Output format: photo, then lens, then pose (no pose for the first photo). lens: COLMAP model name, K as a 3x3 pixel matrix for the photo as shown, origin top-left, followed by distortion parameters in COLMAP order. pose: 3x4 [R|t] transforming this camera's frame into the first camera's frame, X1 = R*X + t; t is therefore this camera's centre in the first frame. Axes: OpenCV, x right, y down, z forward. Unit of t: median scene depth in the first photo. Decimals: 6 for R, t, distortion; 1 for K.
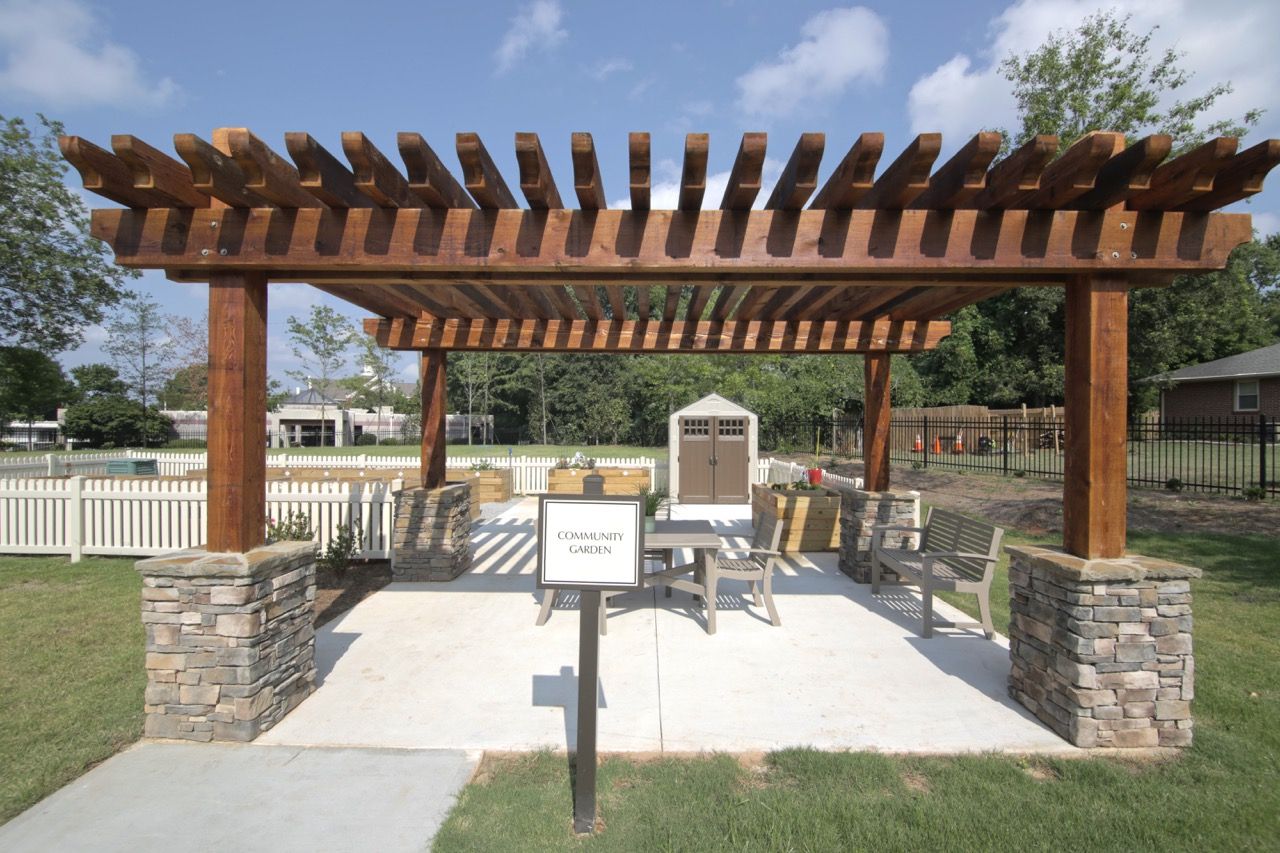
lens RADIAL K [[568.9, 0, 640.0], [0, 568.9, 426.5], [0, 0, 1]] dist [-0.002223, -0.010751]
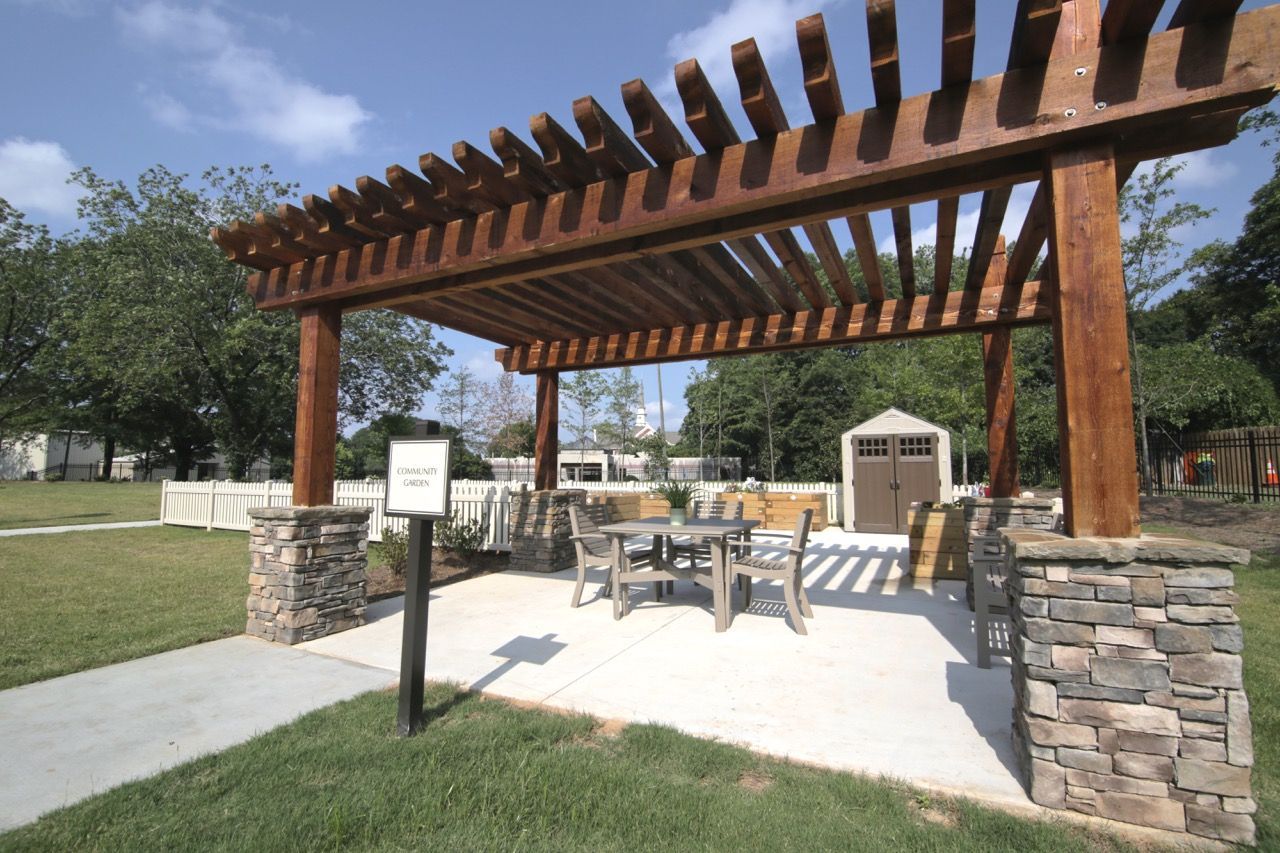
lens RADIAL K [[563.2, 0, 640.0], [0, 563.2, 426.5], [0, 0, 1]] dist [-0.000492, -0.009448]
pose [[0.897555, -0.043273, -0.438774, 0.621577], [0.007779, 0.996571, -0.082371, 0.151048], [0.440835, 0.070519, 0.894814, 0.130833]]
